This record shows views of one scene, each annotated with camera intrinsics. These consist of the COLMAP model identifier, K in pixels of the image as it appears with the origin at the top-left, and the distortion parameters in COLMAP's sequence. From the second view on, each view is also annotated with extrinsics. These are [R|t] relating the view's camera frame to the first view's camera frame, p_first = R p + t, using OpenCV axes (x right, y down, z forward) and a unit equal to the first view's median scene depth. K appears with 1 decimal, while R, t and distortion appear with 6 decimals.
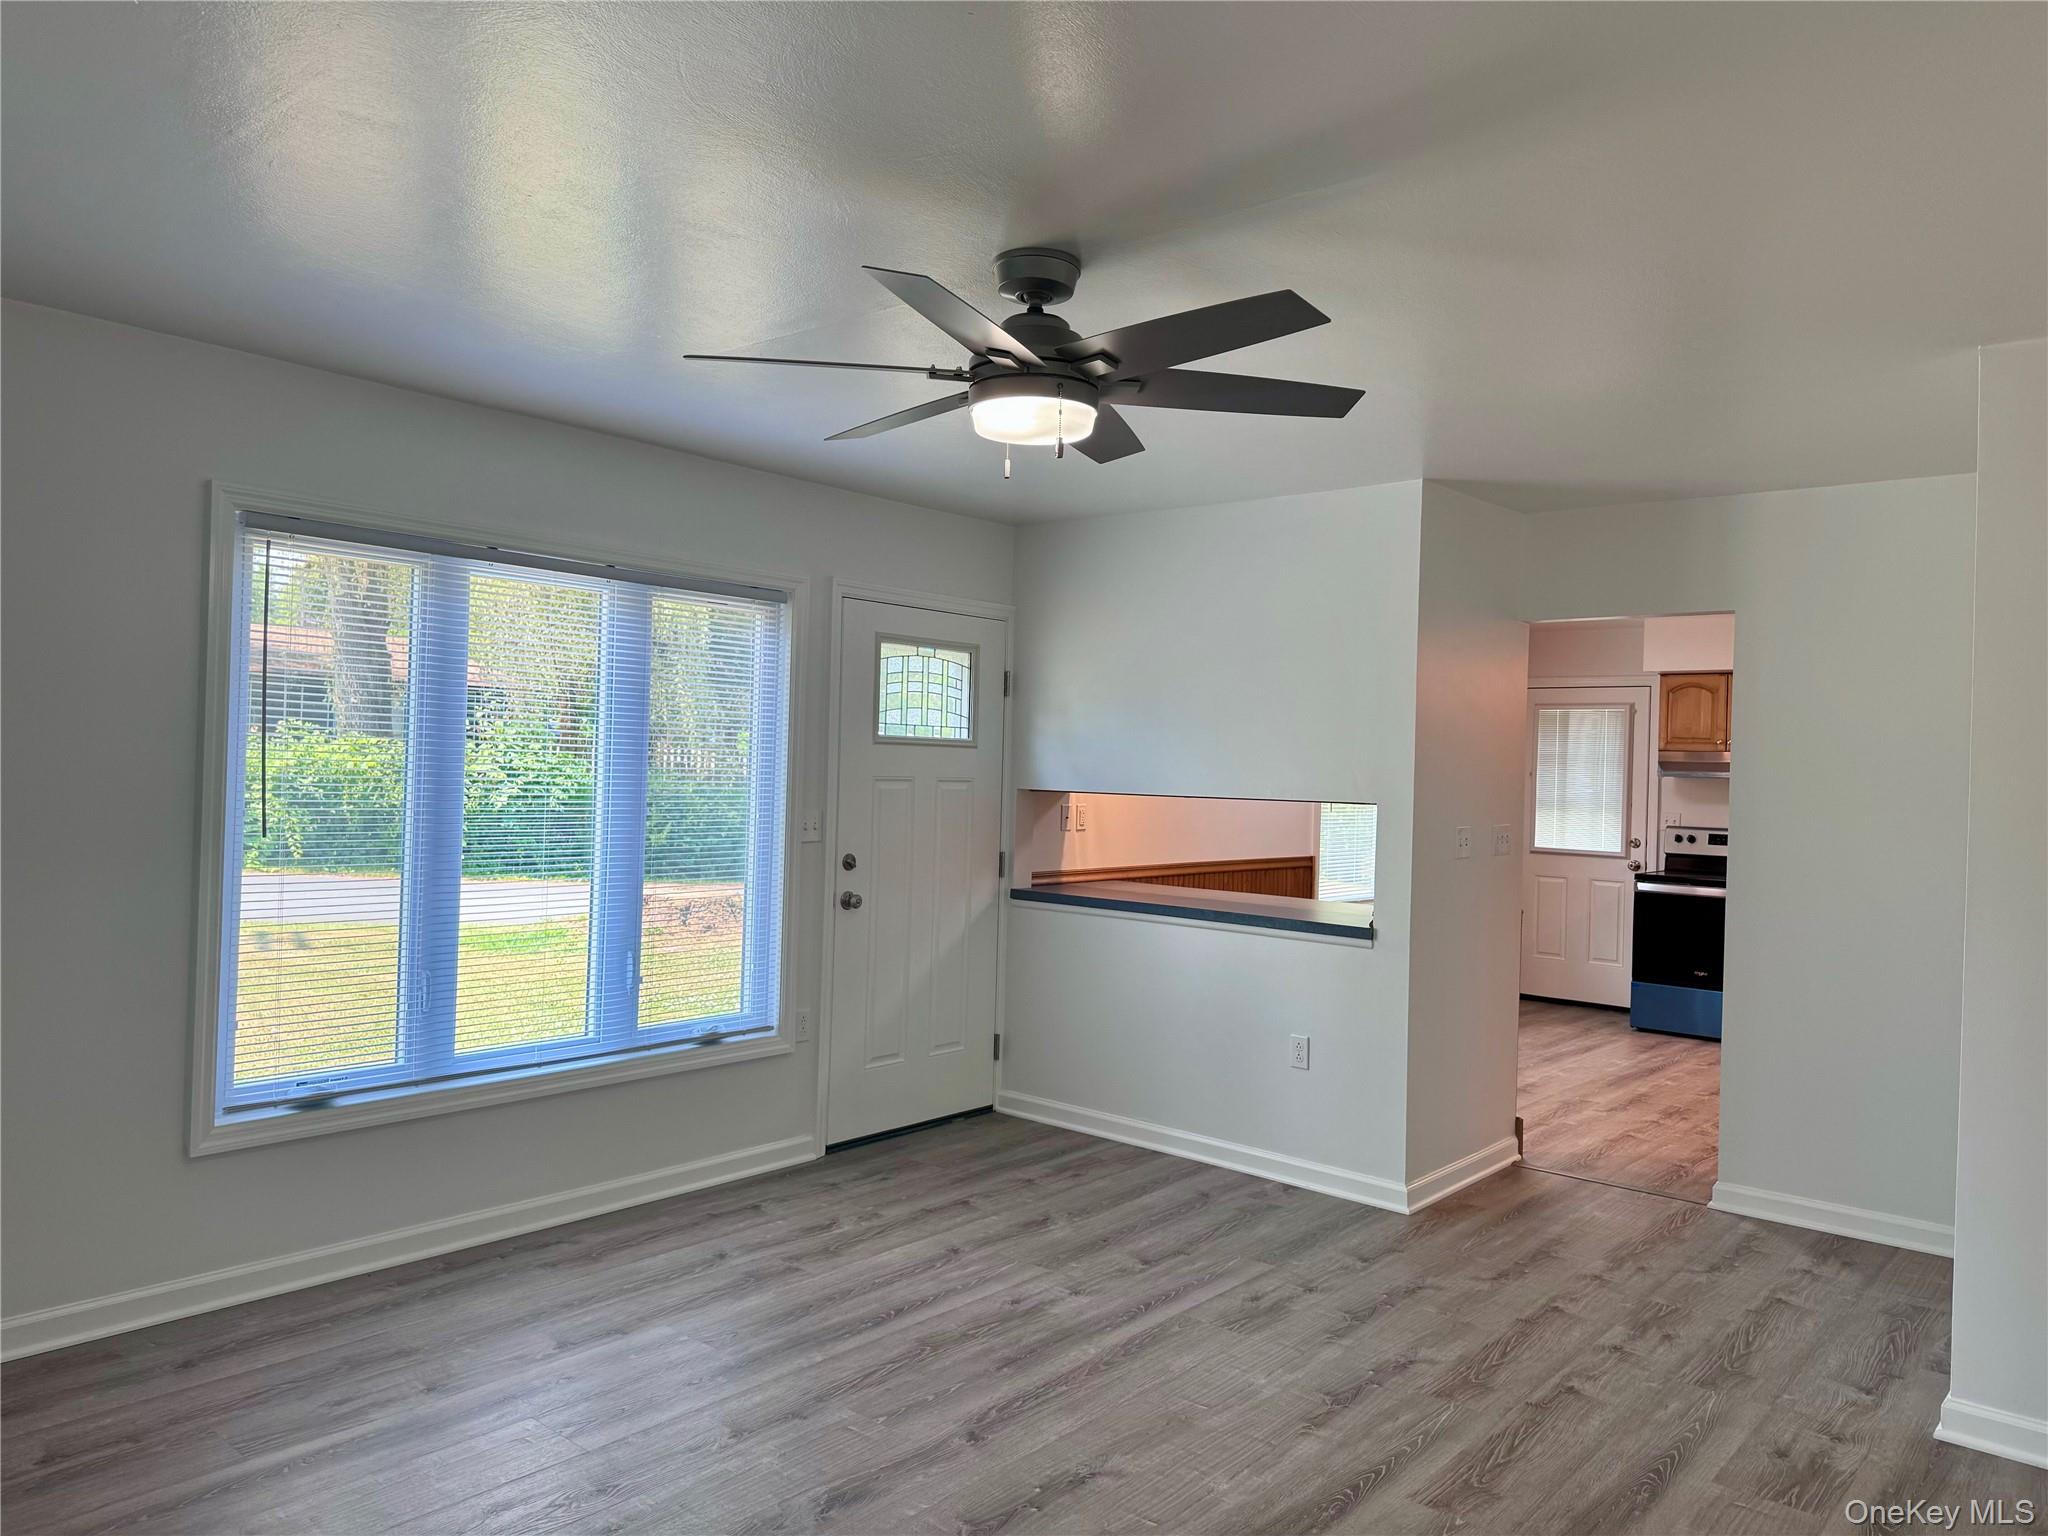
lens RADIAL K [[1439.5, 0, 1025.3], [0, 1439.5, 737.1], [0, 0, 1]] dist [0.075539, -0.094793]
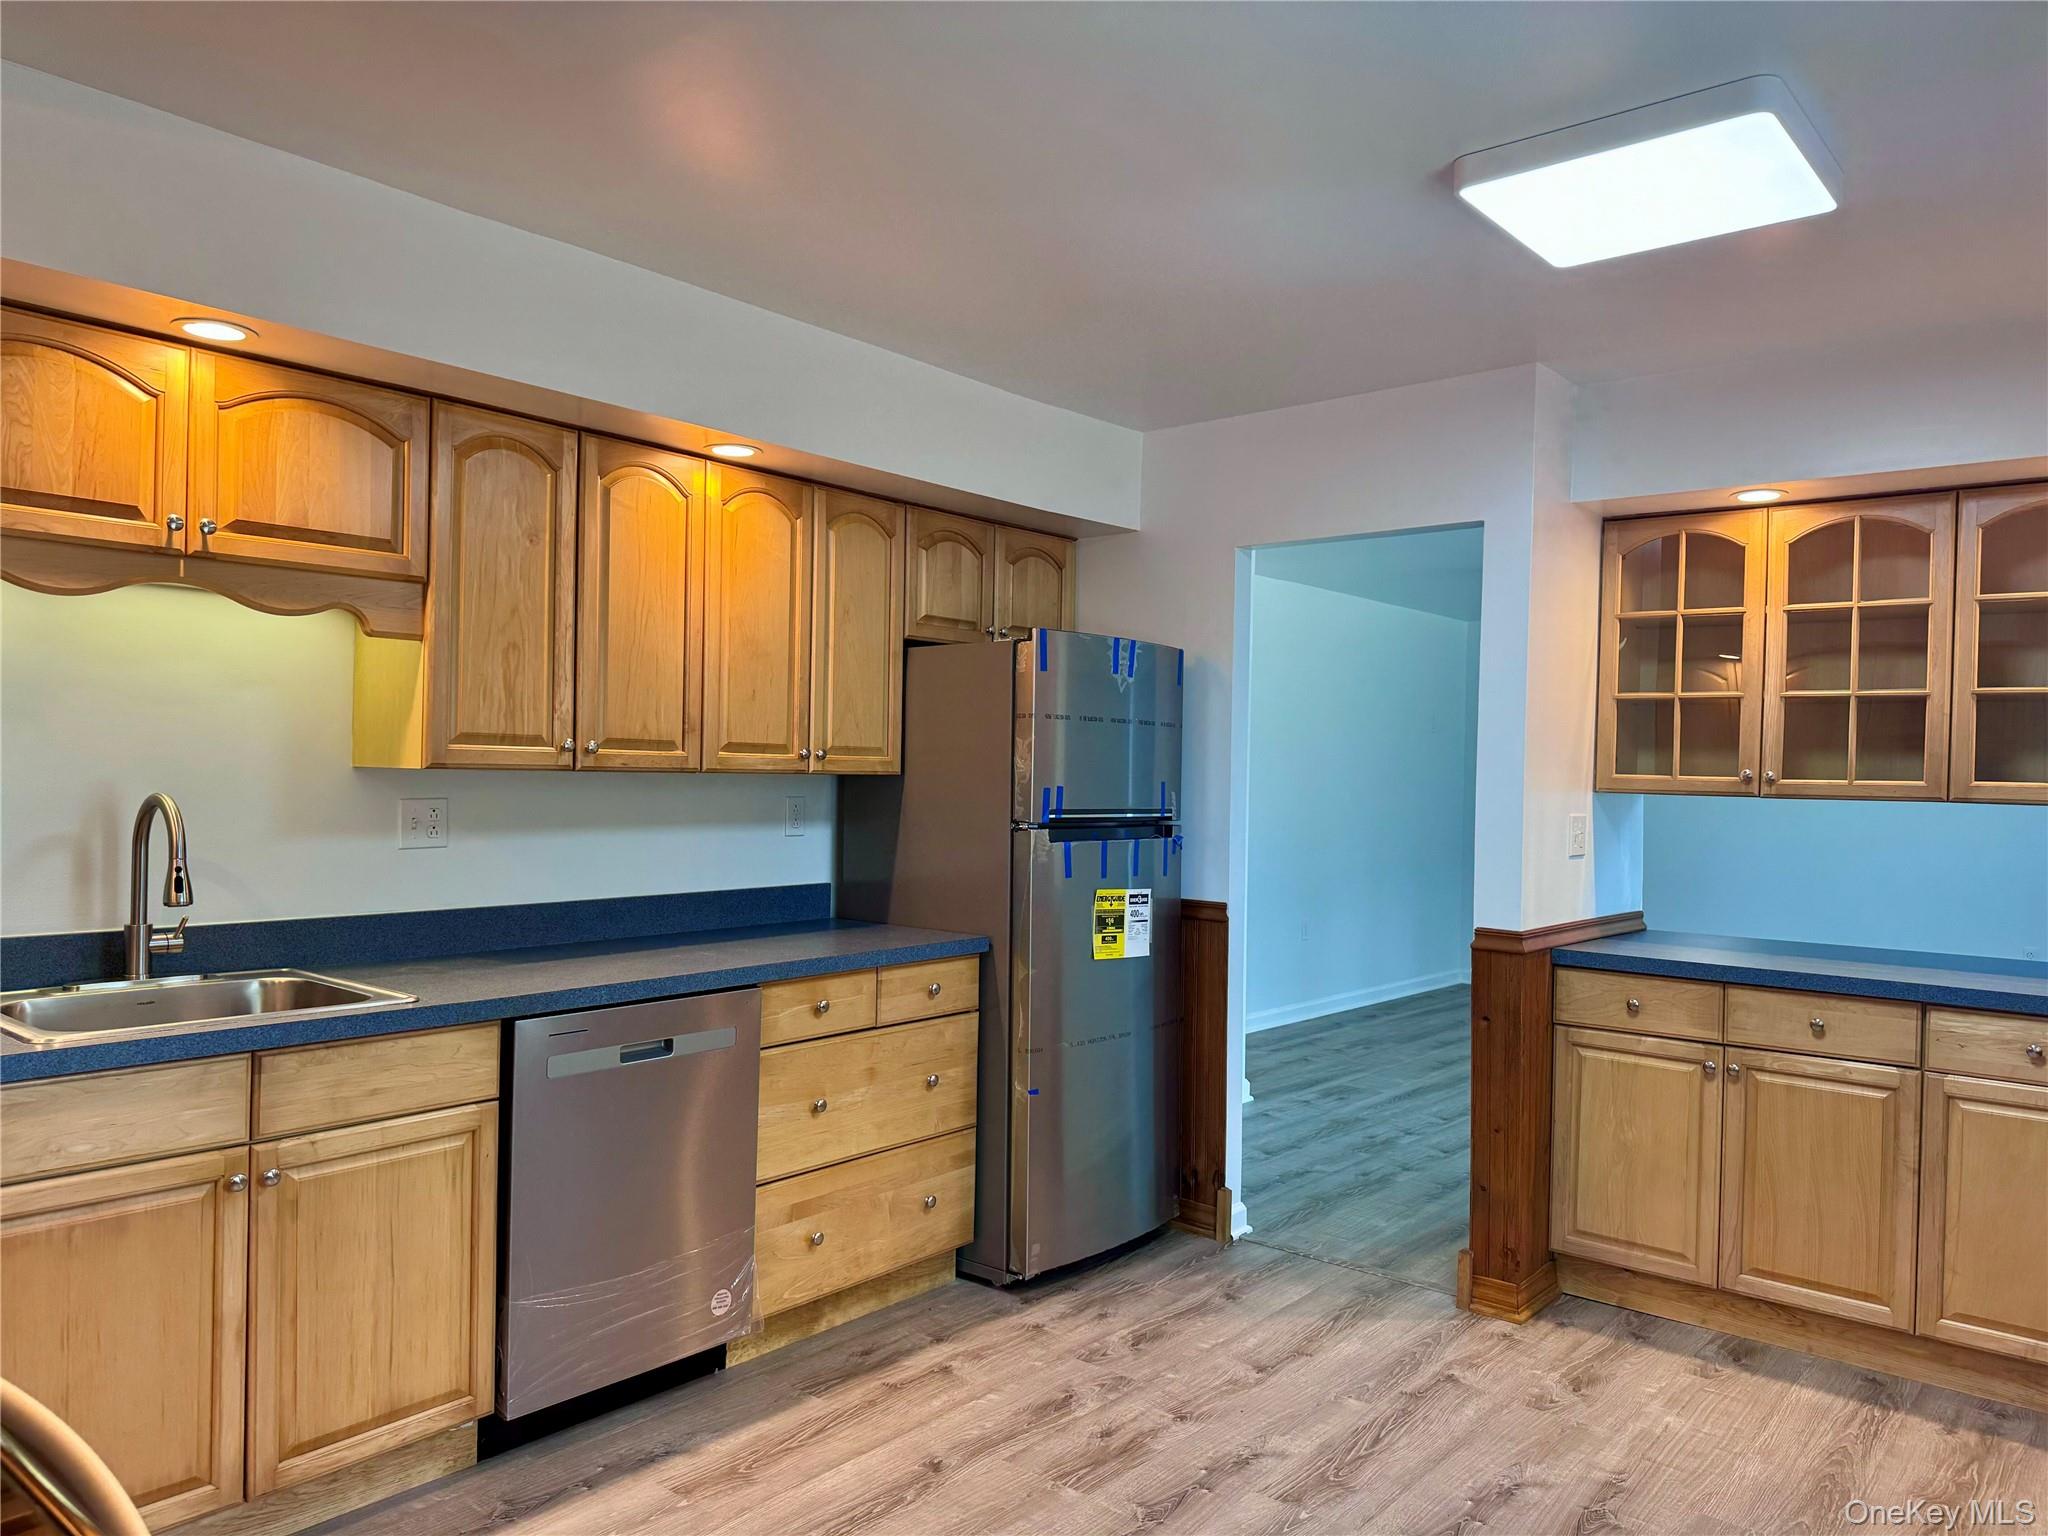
lens RADIAL K [[1439.5, 0, 1051.2], [0, 1439.5, 745.9], [0, 0, 1]] dist [0.075539, -0.094793]
pose [[-0.998470, -0.050710, -0.022032, 0.732351], [-0.049826, 0.997997, -0.038977, 0.083295], [0.023964, -0.037819, -0.998997, 2.217065]]
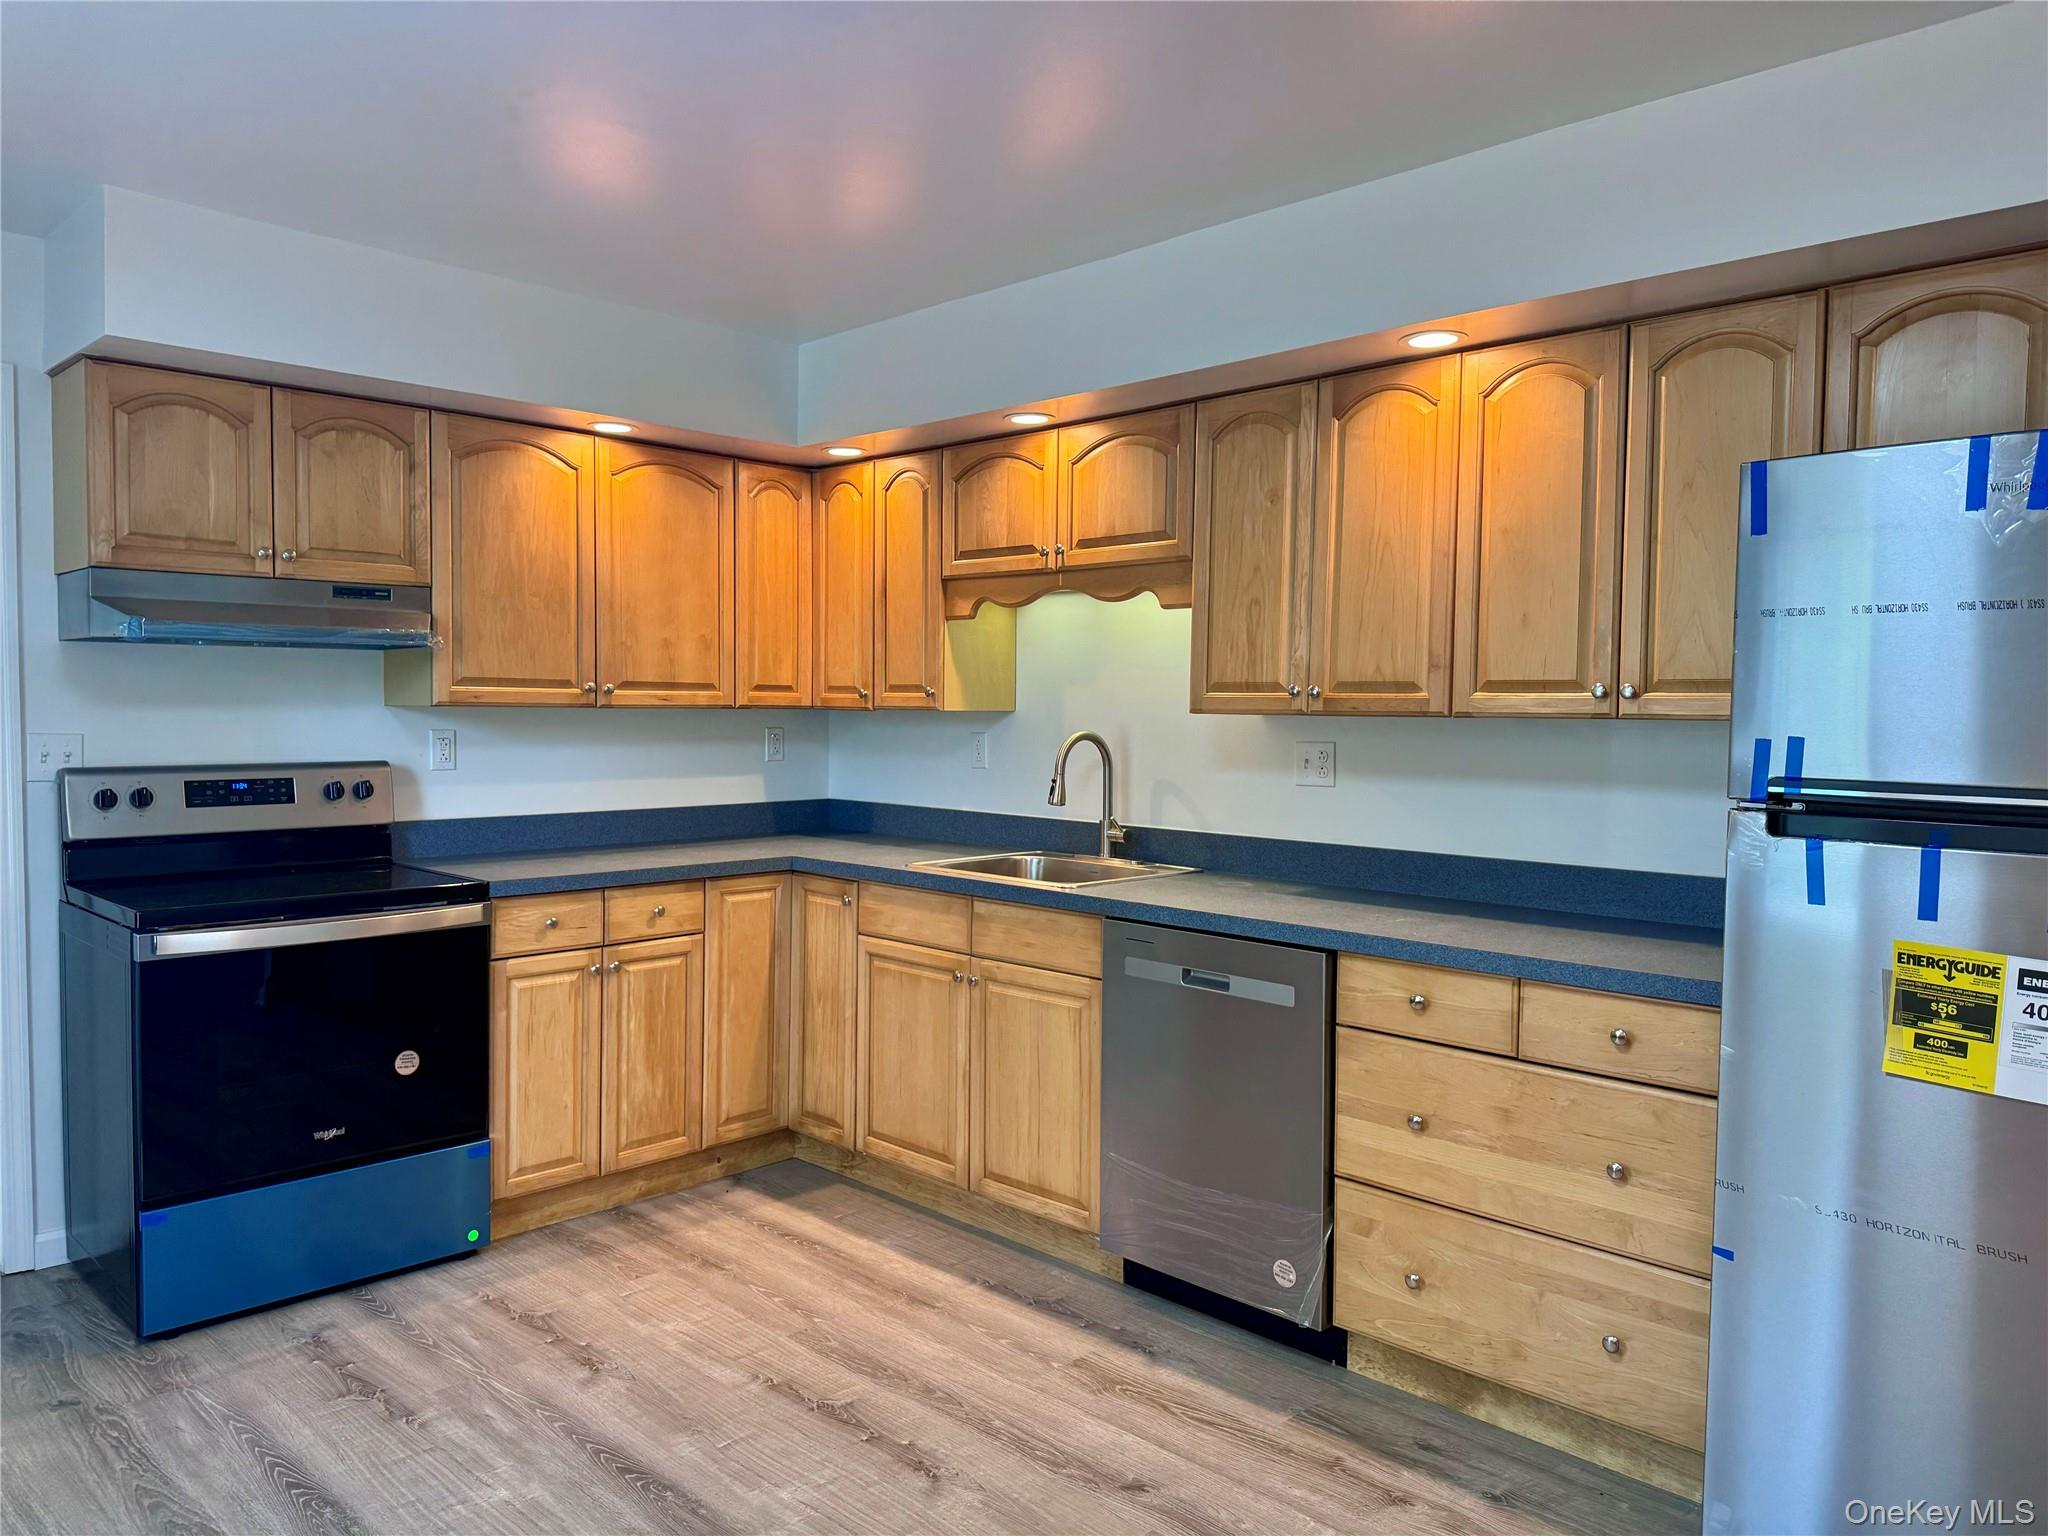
lens RADIAL K [[1439.5, 0, 1014.7], [0, 1439.5, 748.3], [0, 0, 1]] dist [0.075539, -0.094793]
pose [[0.063660, -0.063231, 0.995966, 0.170478], [-0.029251, 0.997444, 0.065195, 0.050566], [-0.997543, -0.033283, 0.061648, 1.548607]]
